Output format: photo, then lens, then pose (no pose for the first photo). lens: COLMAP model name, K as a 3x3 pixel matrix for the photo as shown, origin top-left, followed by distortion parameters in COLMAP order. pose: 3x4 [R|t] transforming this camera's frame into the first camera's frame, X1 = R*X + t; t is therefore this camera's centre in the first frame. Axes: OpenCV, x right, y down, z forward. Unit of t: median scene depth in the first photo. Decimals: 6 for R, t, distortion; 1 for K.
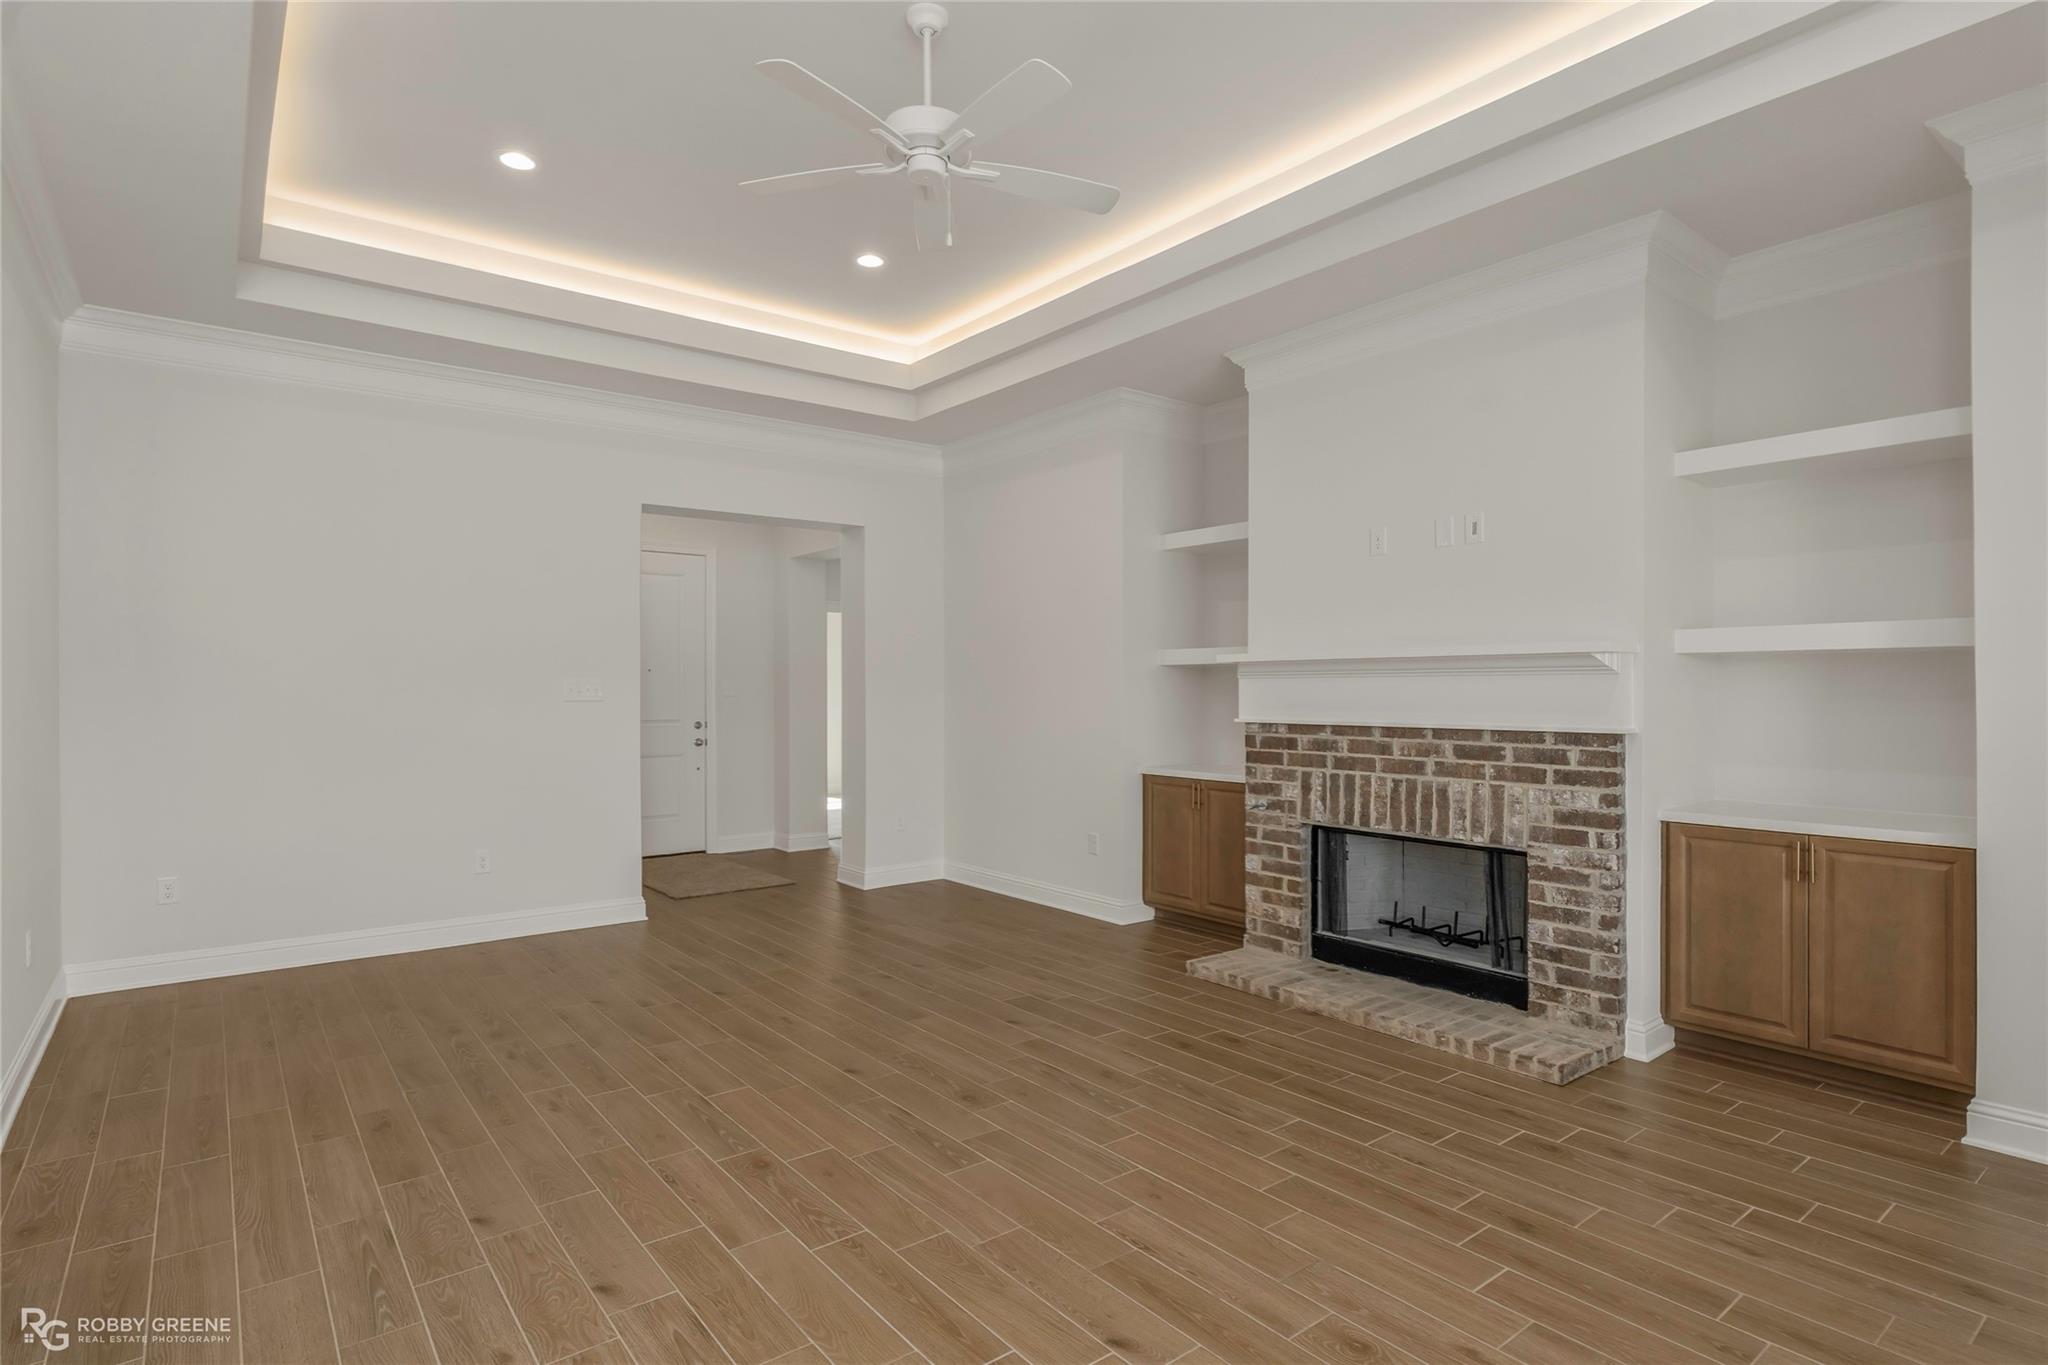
lens RADIAL K [[1058.7, 0, 1029.1], [0, 1058.7, 692.5], [0, 0, 1]] dist [0.001008, 0.001490]
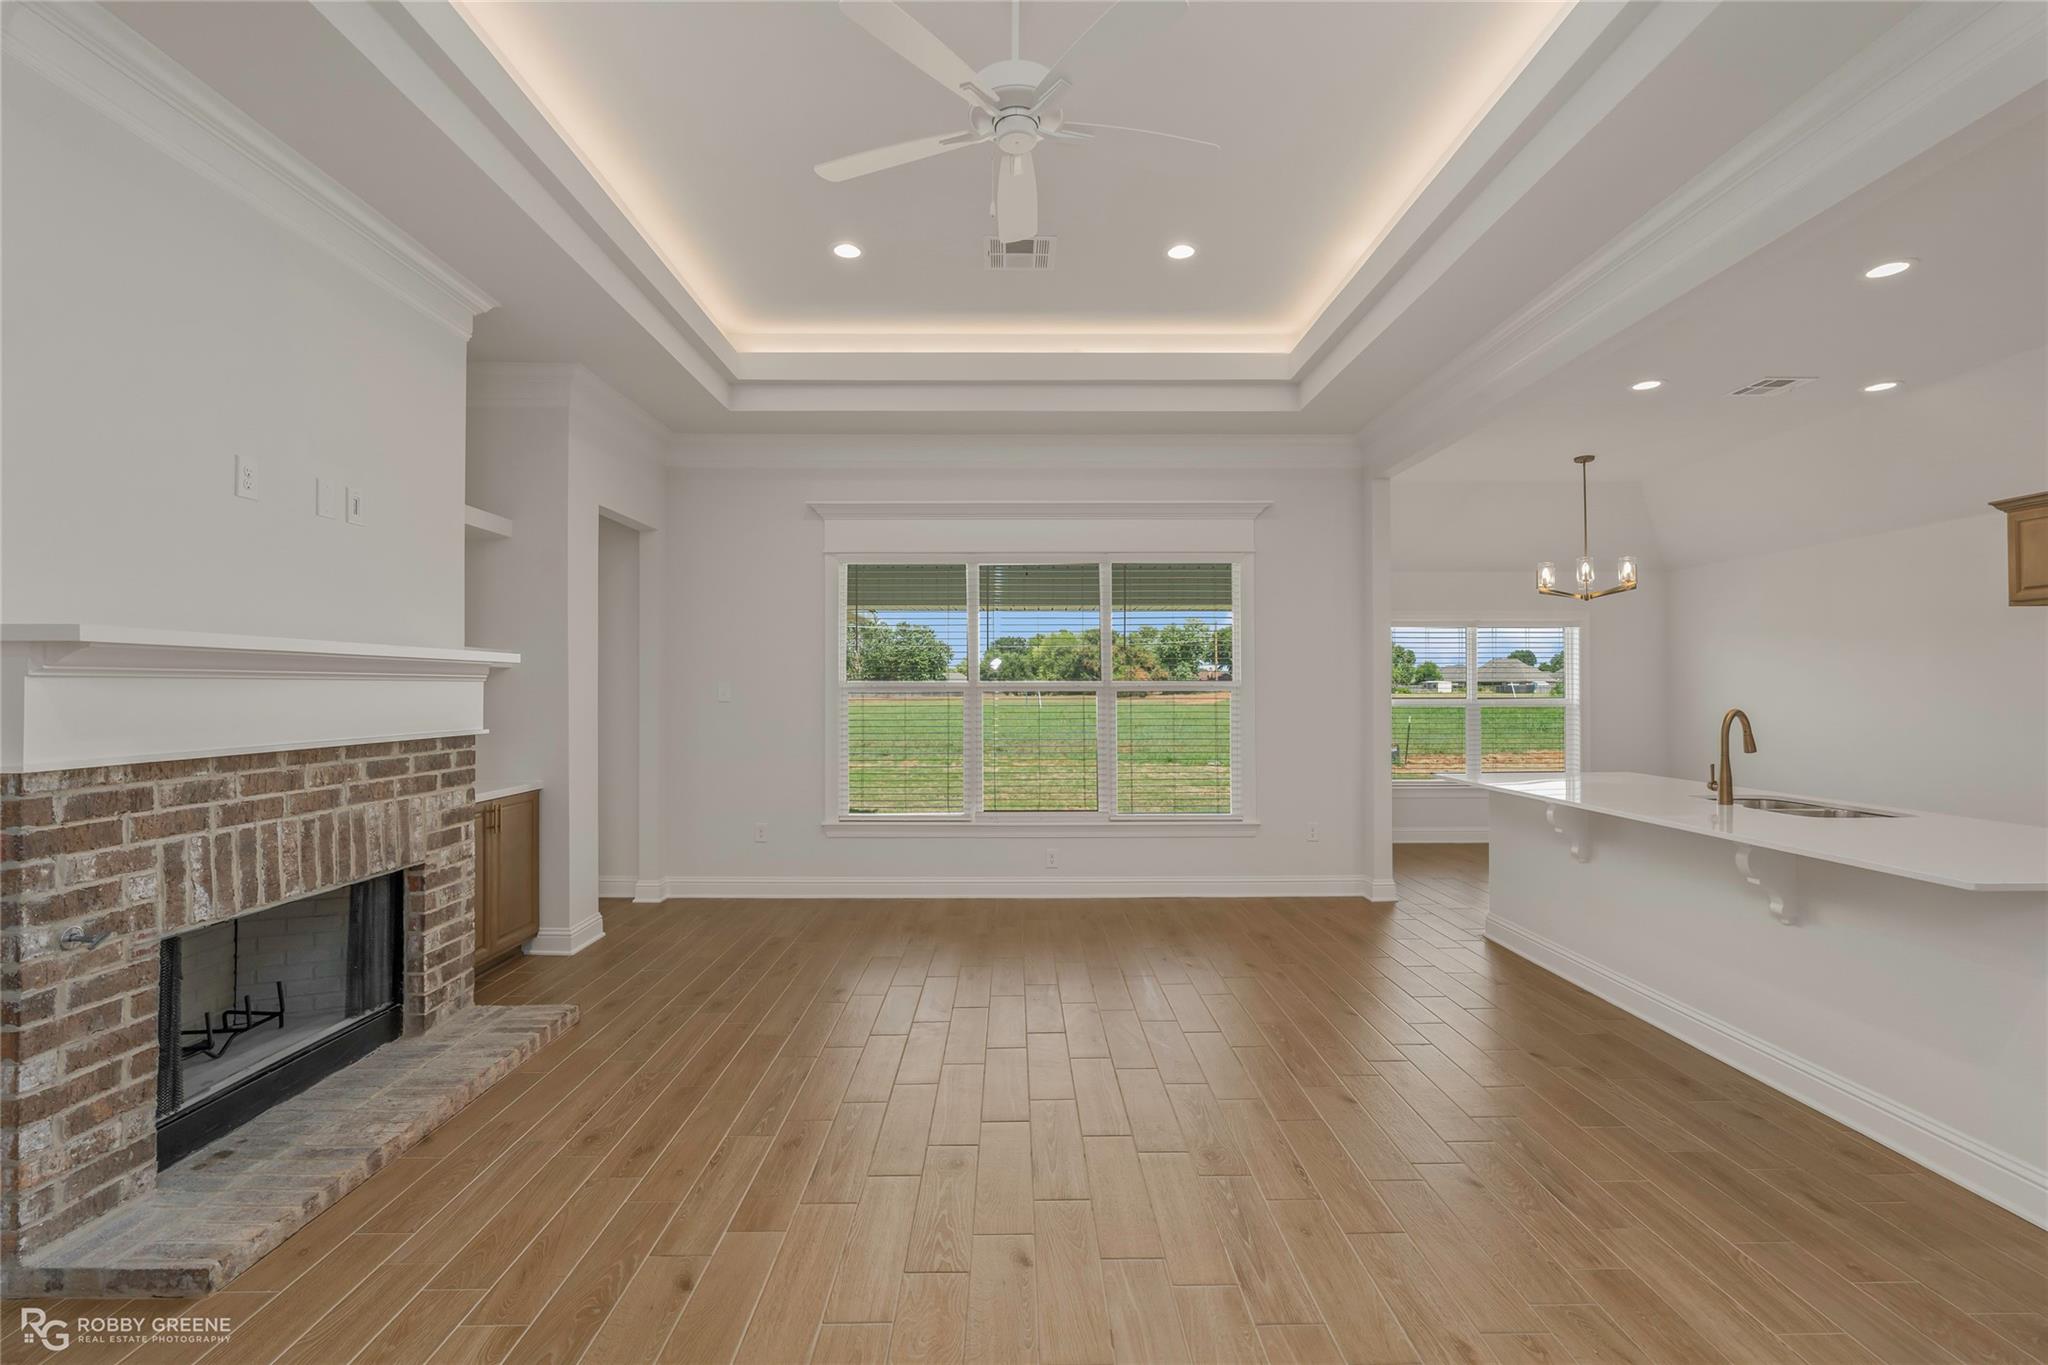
lens RADIAL K [[924.7, 0, 1024.0], [0, 924.7, 682.5], [0, 0, 1]] dist [-0.001165, -0.000345]
pose [[-0.791645, 0.008566, 0.610921, -0.440631], [0.007628, 0.999962, -0.004137, -0.006691], [-0.610933, 0.001385, -0.791681, 1.217281]]
